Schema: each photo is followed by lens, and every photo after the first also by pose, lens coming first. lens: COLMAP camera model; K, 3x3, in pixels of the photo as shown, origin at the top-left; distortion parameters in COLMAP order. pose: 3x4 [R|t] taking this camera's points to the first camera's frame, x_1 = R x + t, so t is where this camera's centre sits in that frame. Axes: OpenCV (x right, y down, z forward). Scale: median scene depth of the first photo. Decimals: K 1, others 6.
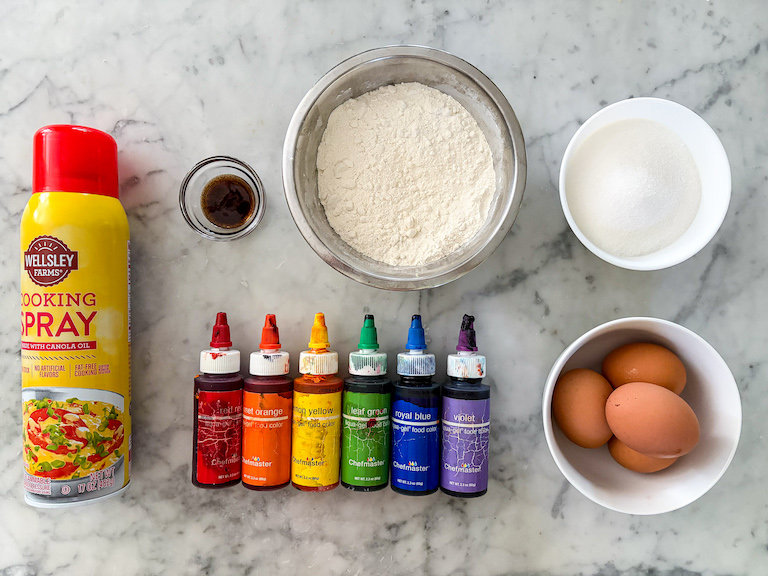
lens RADIAL K [[593.2, 0, 384.3], [0, 593.2, 289.4], [0, 0, 1]] dist [0.003867, -0.008602]
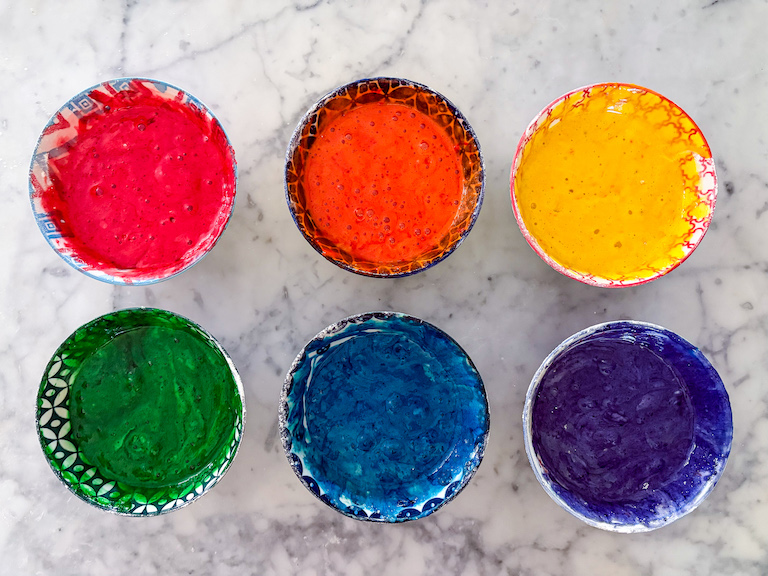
lens RADIAL K [[593.2, 0, 383.0], [0, 593.2, 286.3], [0, 0, 1]] dist [0.003867, -0.008602]
pose [[0.999963, 0.001118, 0.008579, 0.450738], [-0.000768, 0.999170, -0.040736, 0.177760], [-0.008617, 0.040728, 0.999133, 0.113070]]
